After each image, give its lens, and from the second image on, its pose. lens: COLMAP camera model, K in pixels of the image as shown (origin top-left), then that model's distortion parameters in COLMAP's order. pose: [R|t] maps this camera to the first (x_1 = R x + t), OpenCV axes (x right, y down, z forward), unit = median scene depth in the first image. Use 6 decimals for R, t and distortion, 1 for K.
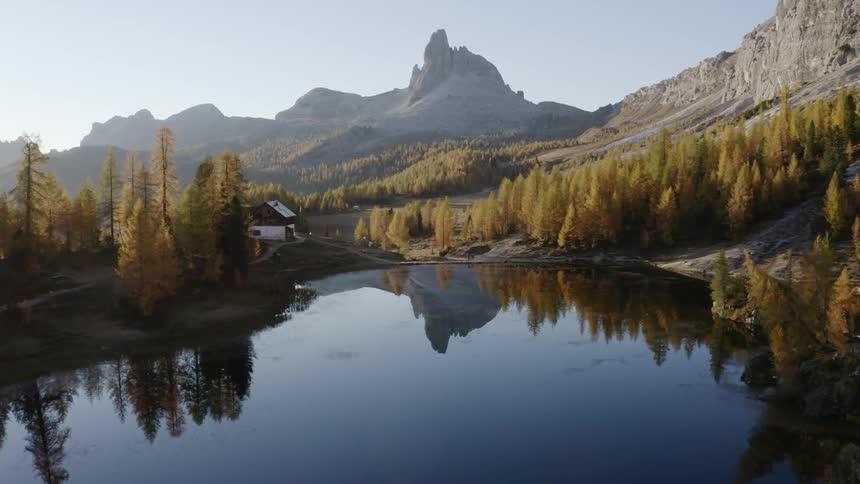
lens RADIAL K [[721.7, 0, 430.0], [0, 721.7, 242.0], [0, 0, 1]] dist [-0.172099, -0.002314]
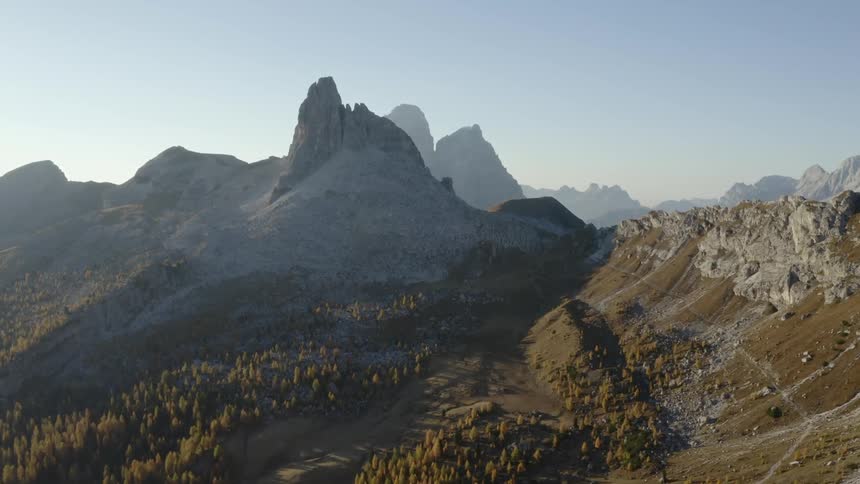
lens RADIAL K [[721.7, 0, 430.0], [0, 721.7, 242.0], [0, 0, 1]] dist [-0.172099, -0.002314]
pose [[0.998617, 0.000791, 0.052574, 0.110323], [-0.000806, 1.000000, 0.000275, -0.218856], [-0.052573, -0.000317, 0.998617, 0.510785]]
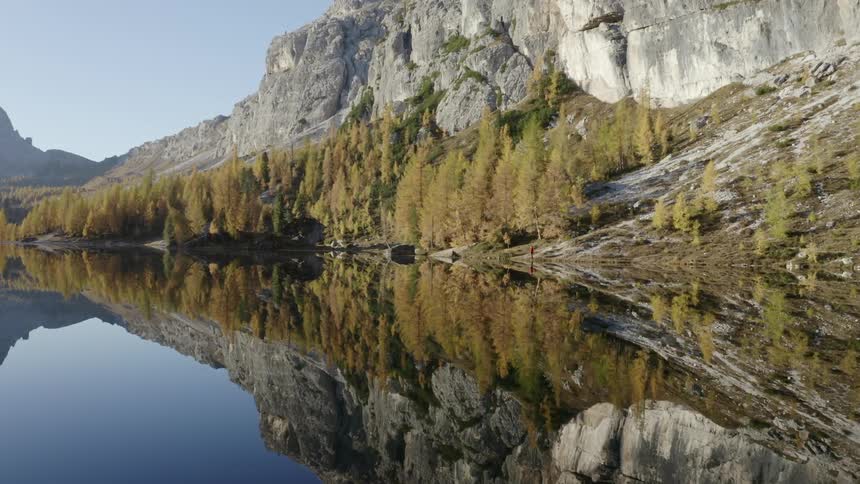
lens RADIAL K [[684.3, 0, 430.0], [0, 684.3, 242.0], [0, 0, 1]] dist [-0.186233, 0.014977]
pose [[0.766650, 0.016193, 0.641861, -0.012720], [0.030302, 0.997655, -0.061362, 0.010758], [-0.641350, 0.066493, 0.764362, -0.048993]]
